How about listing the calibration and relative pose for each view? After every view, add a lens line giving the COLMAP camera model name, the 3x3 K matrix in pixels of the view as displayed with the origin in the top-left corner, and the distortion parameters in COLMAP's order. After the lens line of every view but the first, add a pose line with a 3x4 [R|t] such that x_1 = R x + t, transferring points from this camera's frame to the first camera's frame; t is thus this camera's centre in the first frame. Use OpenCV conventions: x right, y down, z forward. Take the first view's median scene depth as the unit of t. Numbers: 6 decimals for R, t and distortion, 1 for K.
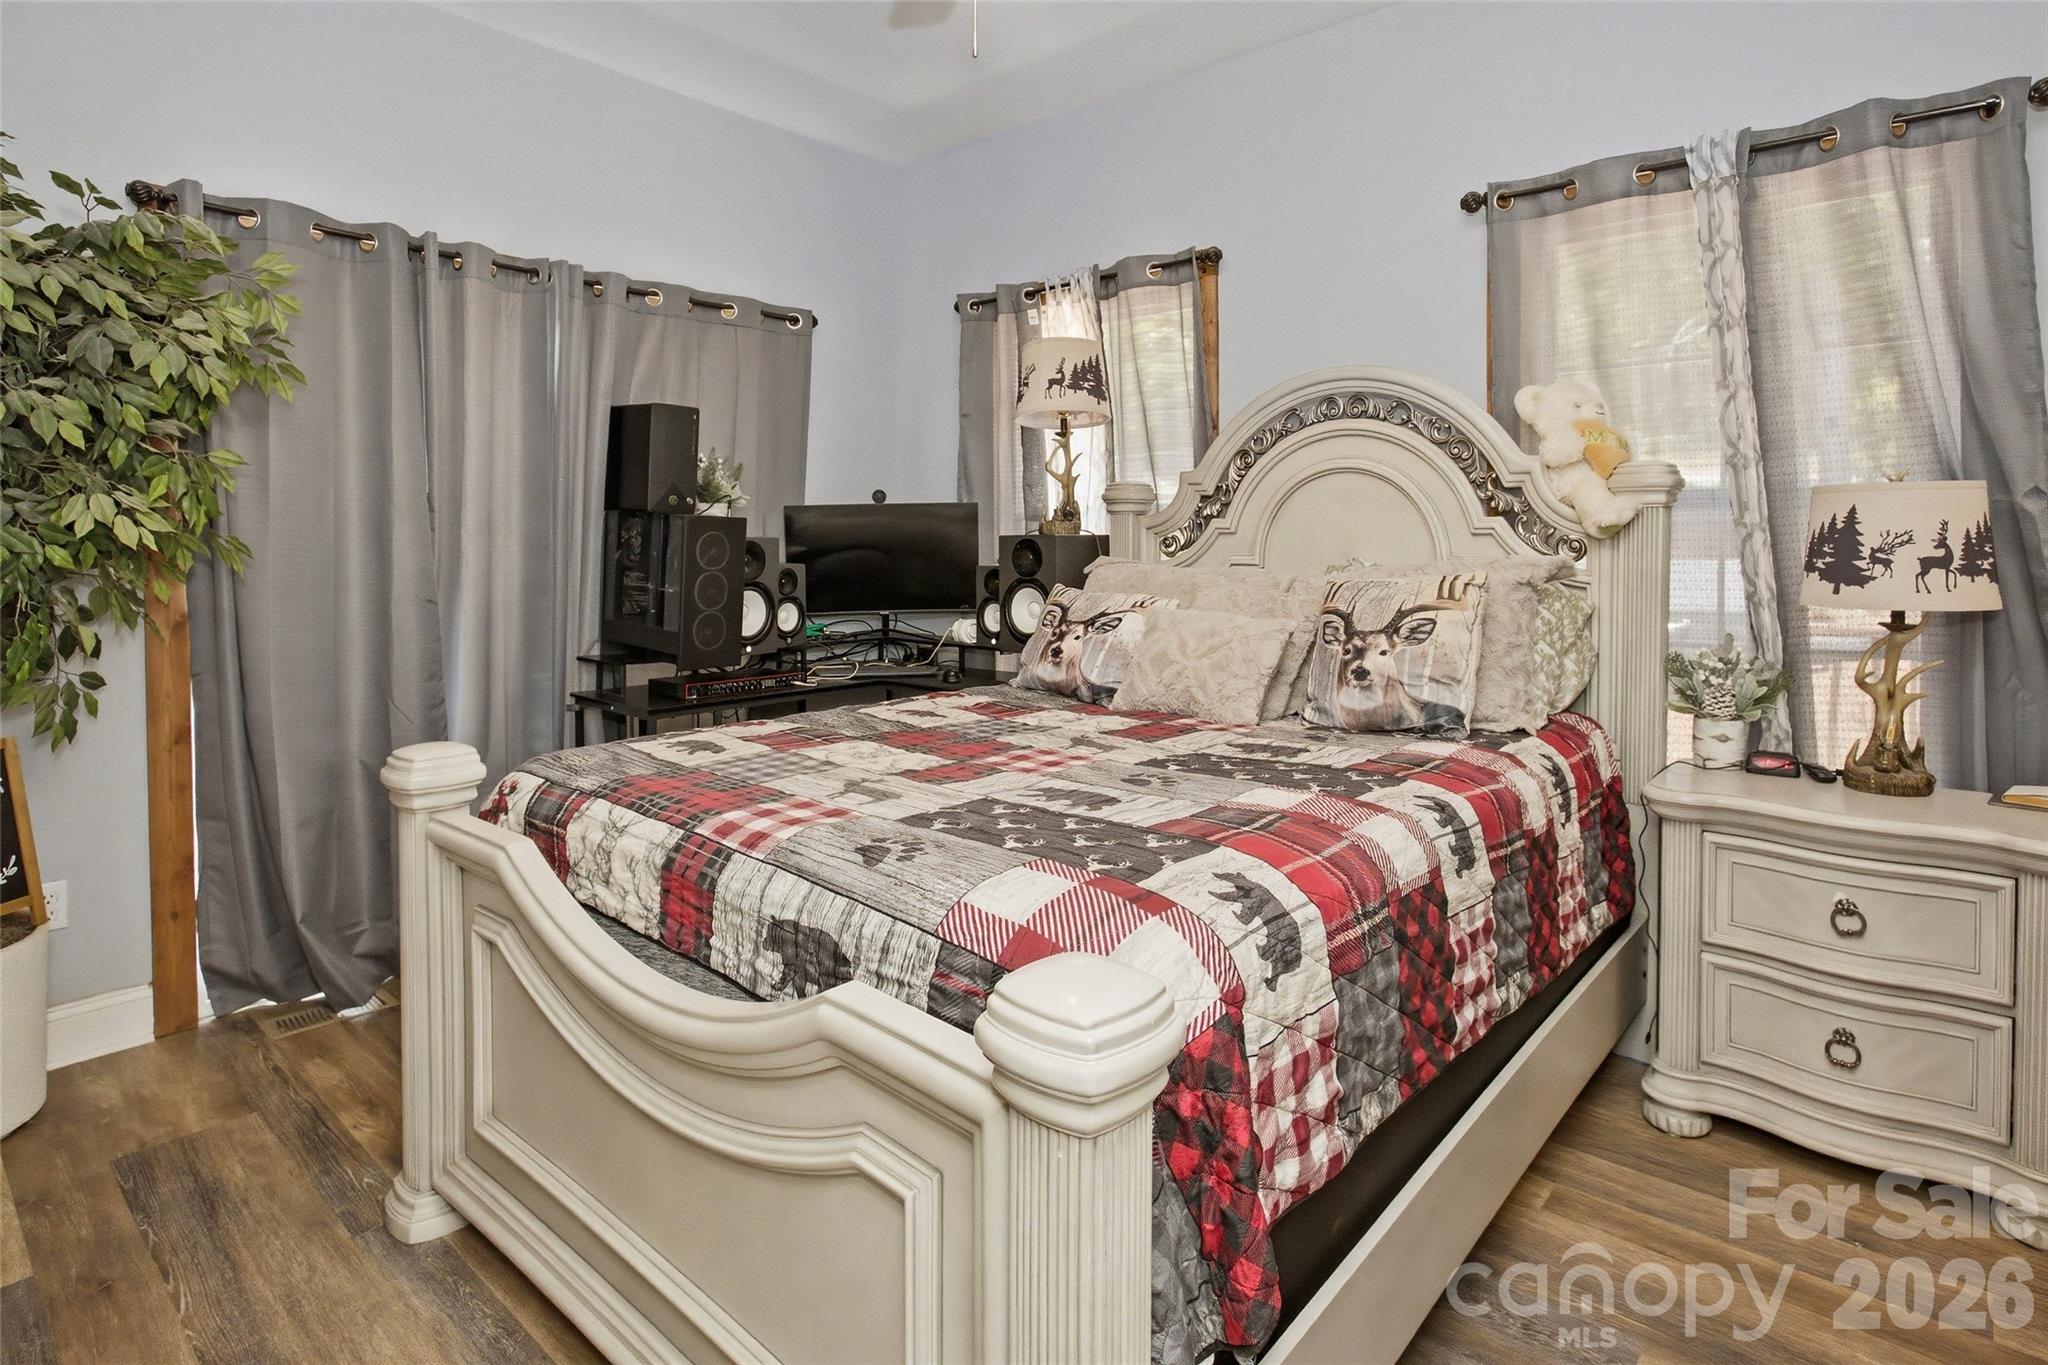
lens RADIAL K [[1073.2, 0, 1046.9], [0, 1073.2, 568.2], [0, 0, 1]] dist [0.000054, 0.000632]
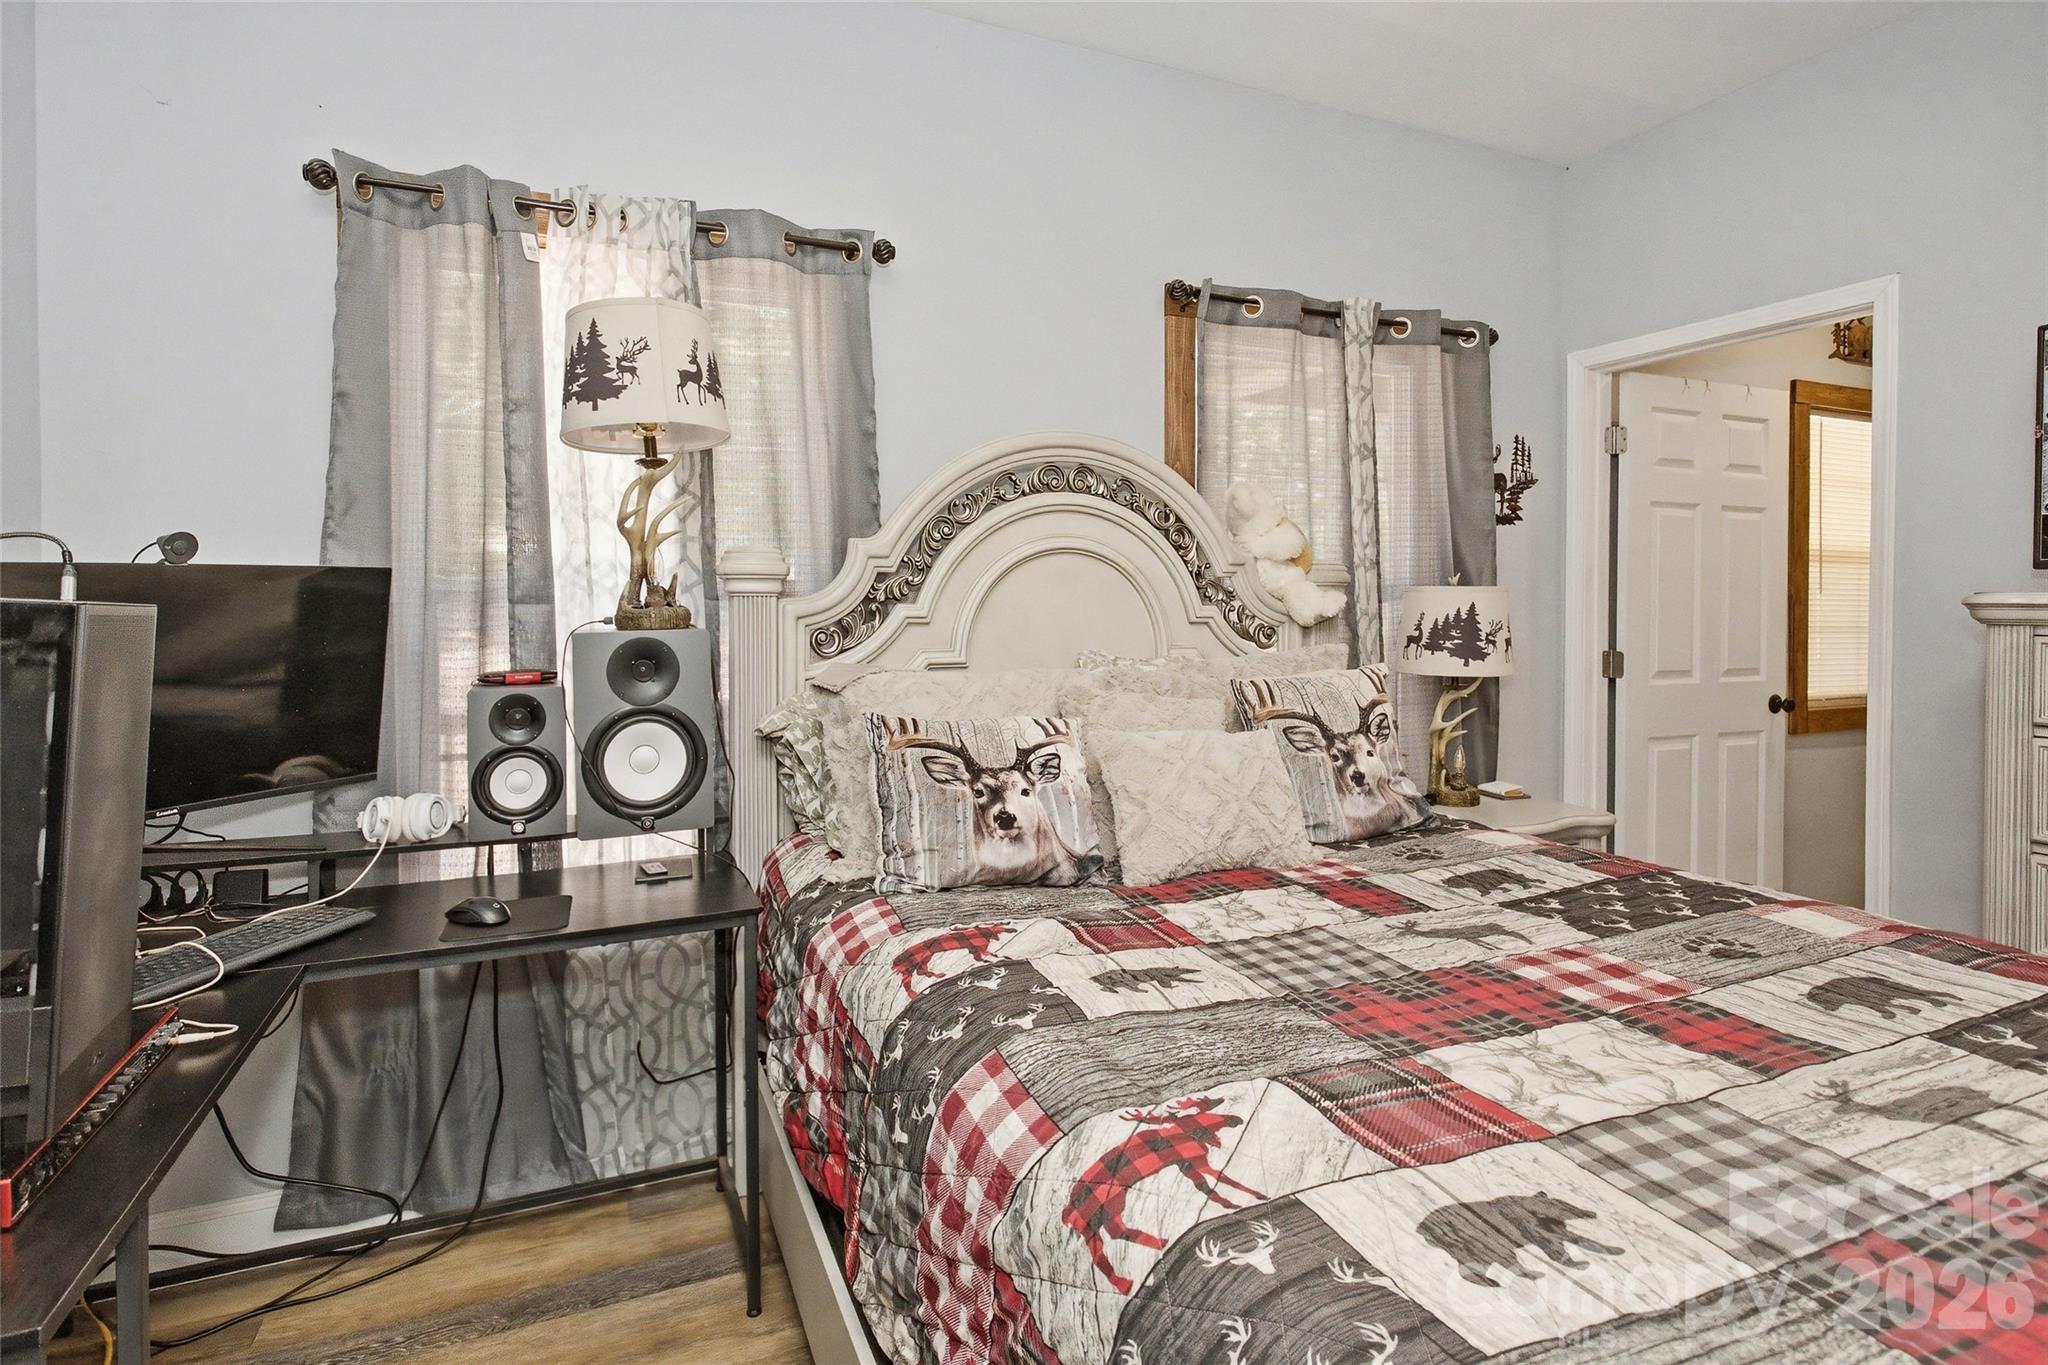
lens RADIAL K [[1036.9, 0, 1020.5], [0, 1036.9, 611.4], [0, 0, 1]] dist [-0.003052, 0.000224]
pose [[0.435312, -0.010357, 0.900220, -0.542659], [0.023974, 0.999713, -0.000092, -0.046125], [-0.899961, 0.021622, 0.435435, 0.720347]]
